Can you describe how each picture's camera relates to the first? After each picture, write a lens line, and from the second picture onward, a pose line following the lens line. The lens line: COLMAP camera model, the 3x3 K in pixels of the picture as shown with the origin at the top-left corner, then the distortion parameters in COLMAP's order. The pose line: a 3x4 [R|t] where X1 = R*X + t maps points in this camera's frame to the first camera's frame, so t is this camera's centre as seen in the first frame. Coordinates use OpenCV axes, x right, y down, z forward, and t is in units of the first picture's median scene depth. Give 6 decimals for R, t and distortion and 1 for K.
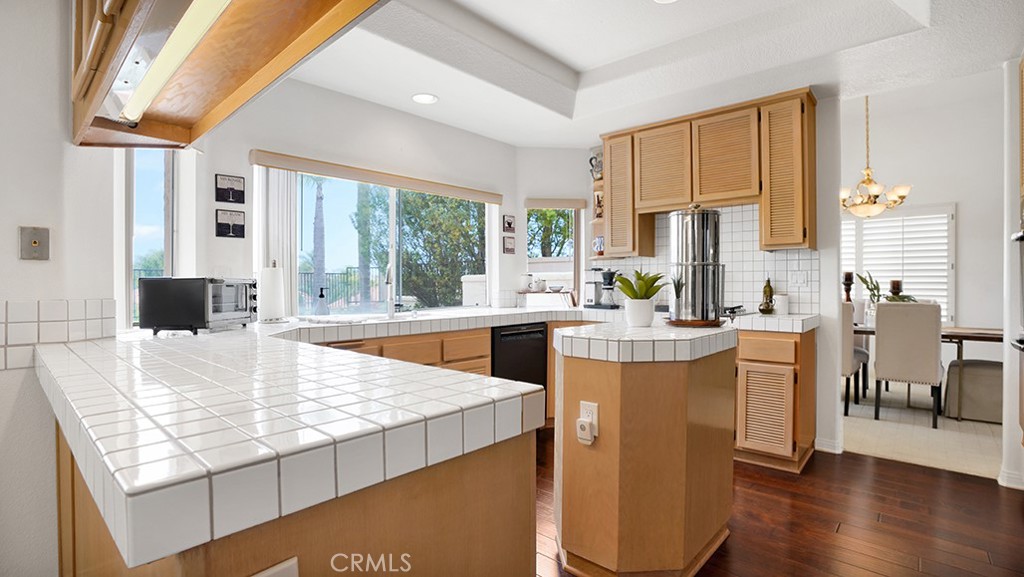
lens RADIAL K [[480.7, 0, 508.1], [0, 480.7, 294.4], [0, 0, 1]] dist [-0.072000, 0.032836]
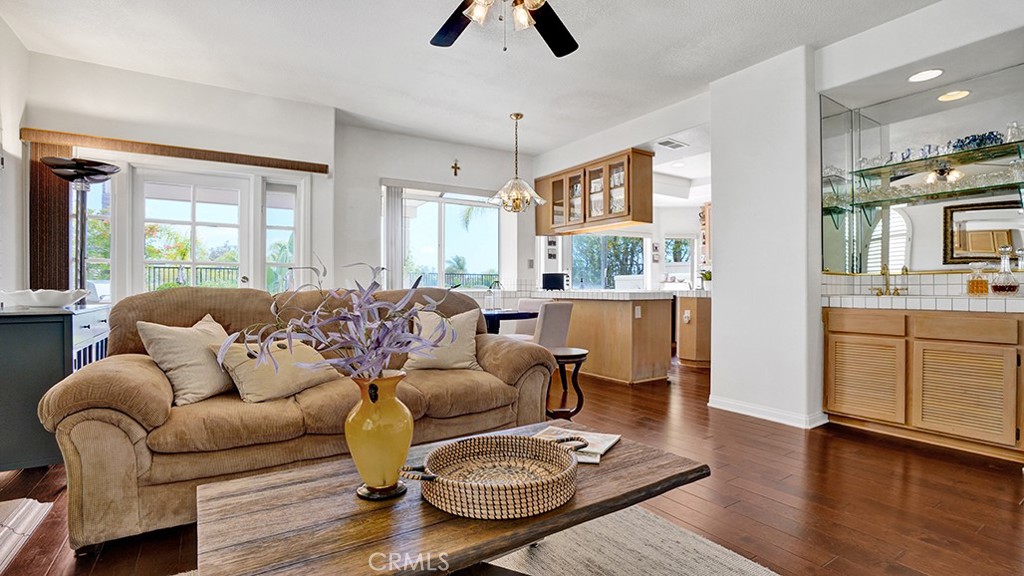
lens RADIAL K [[480.7, 0, 508.1], [0, 480.7, 293.9], [0, 0, 1]] dist [-0.072000, 0.032836]
pose [[0.965029, 0.006730, -0.262058, -0.070037], [-0.008583, 0.999946, -0.005927, 0.060047], [0.262004, 0.007969, 0.965034, -1.054208]]
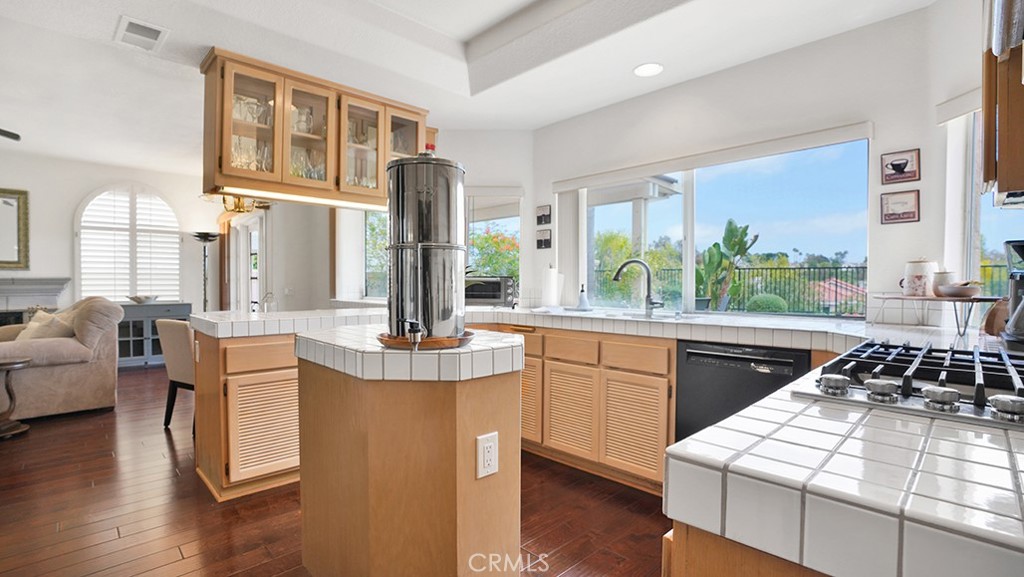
lens RADIAL K [[476.1, 0, 512.0], [0, 476.1, 288.5], [0, 0, 1]] dist [-0.070693, 0.032821]
pose [[-0.054334, 0.014782, -0.998413, 0.541092], [-0.018481, 0.999704, 0.015807, -0.012273], [0.998352, 0.019311, -0.054045, 0.606815]]
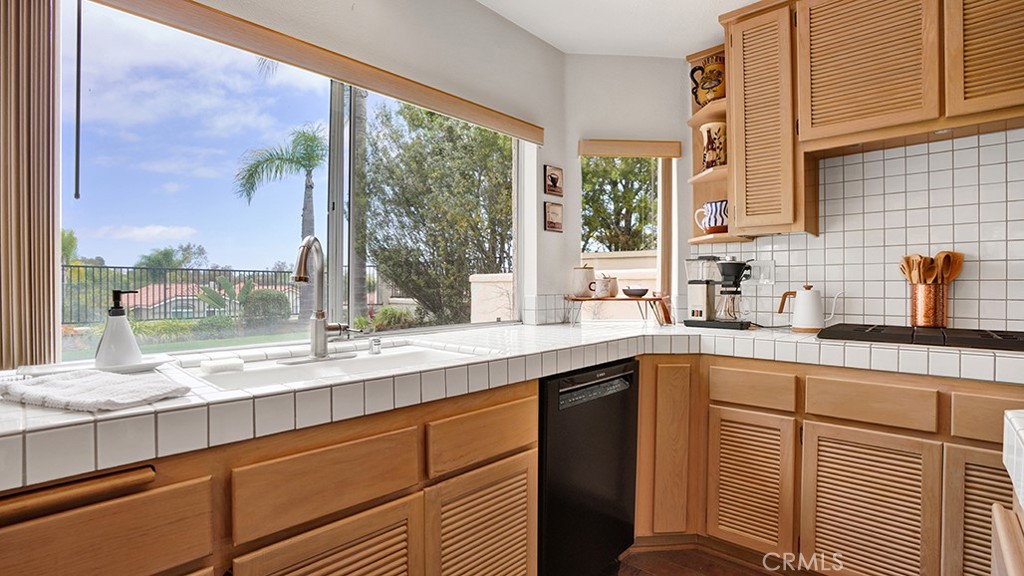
lens RADIAL K [[480.7, 0, 508.1], [0, 480.7, 293.9], [0, 0, 1]] dist [-0.072000, 0.032836]
pose [[0.999869, 0.002077, -0.016025, -0.043714], [-0.002132, 0.999992, -0.003397, -0.007530], [0.016018, 0.003431, 0.999866, 0.423310]]
